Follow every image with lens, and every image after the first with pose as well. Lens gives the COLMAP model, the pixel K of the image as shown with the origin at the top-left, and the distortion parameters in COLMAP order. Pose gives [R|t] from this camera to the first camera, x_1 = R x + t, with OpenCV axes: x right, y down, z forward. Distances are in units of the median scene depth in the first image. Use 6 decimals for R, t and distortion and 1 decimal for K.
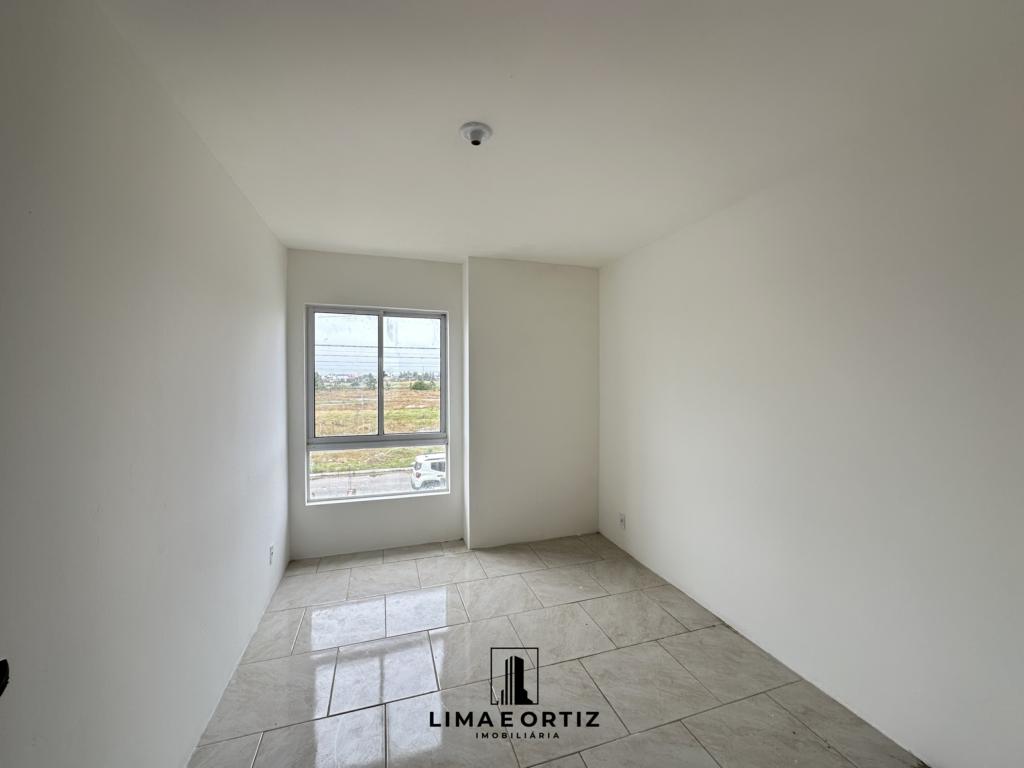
lens RADIAL K [[405.5, 0, 508.3], [0, 405.5, 386.3], [0, 0, 1]] dist [-0.002339, 0.000687]
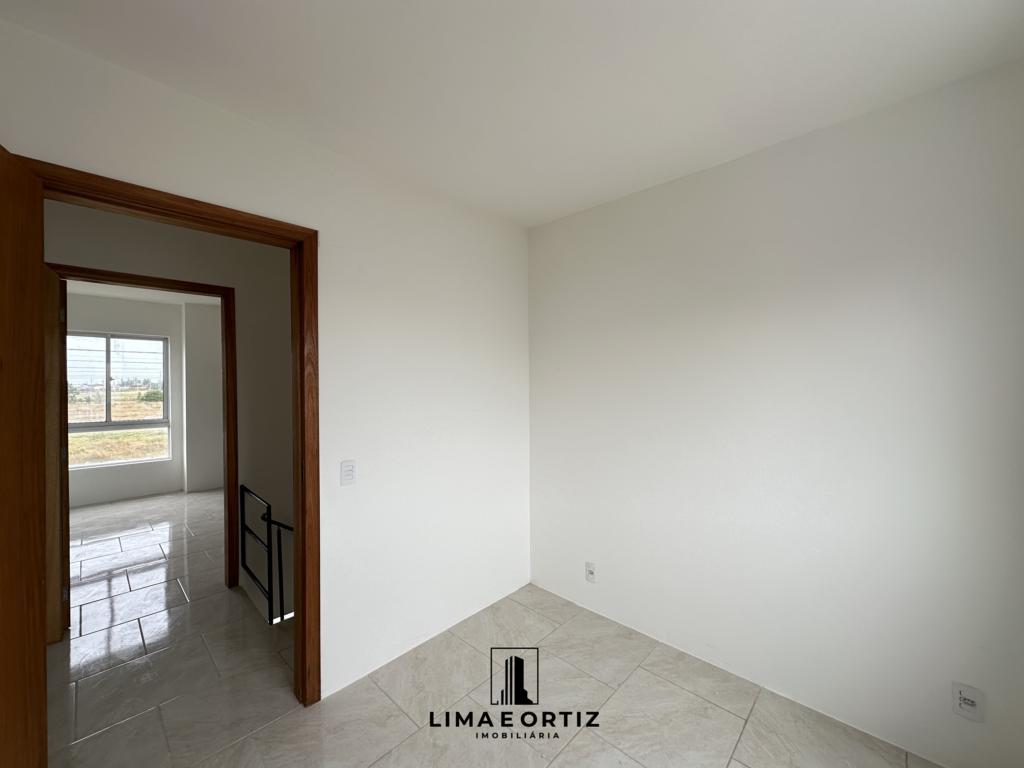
lens RADIAL K [[405.5, 0, 509.3], [0, 405.5, 381.5], [0, 0, 1]] dist [-0.002339, 0.000687]
pose [[0.875747, -0.006029, 0.482732, 0.223467], [0.019246, 0.999563, -0.022431, 0.037024], [-0.482386, 0.028935, 0.875481, -0.887941]]
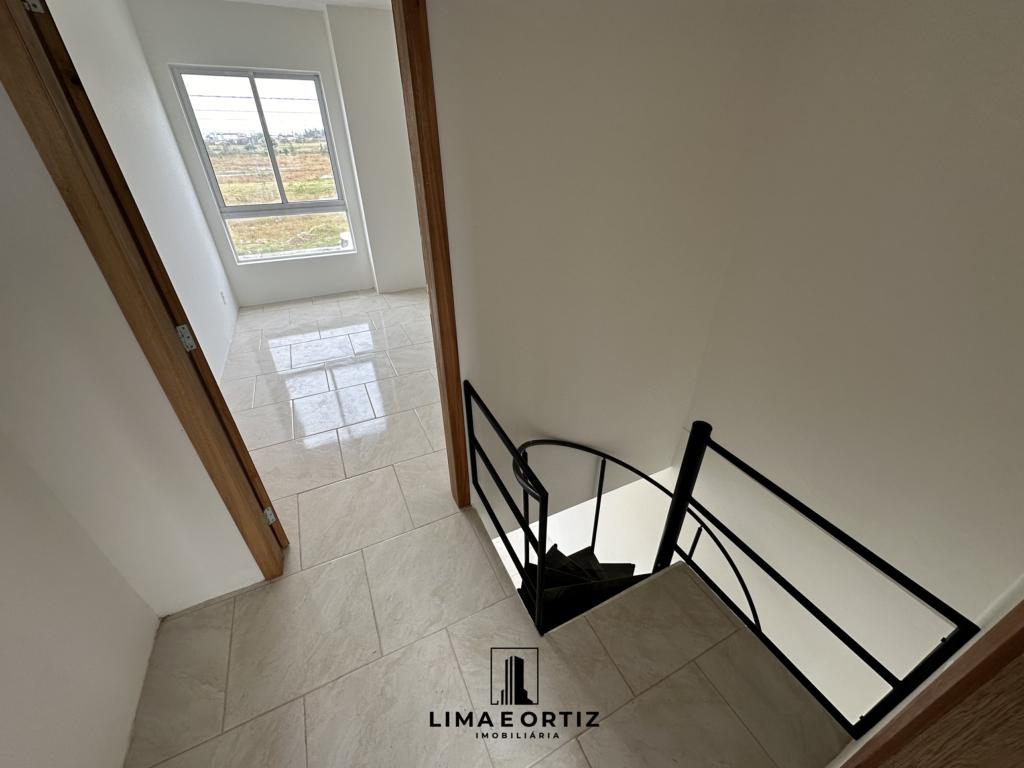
lens RADIAL K [[405.5, 0, 511.3], [0, 405.5, 383.5], [0, 0, 1]] dist [-0.002339, 0.000687]
pose [[0.989260, -0.080987, 0.121675, 0.143369], [0.008774, 0.863860, 0.503656, -0.013885], [-0.145900, -0.497180, 0.855293, -0.345861]]
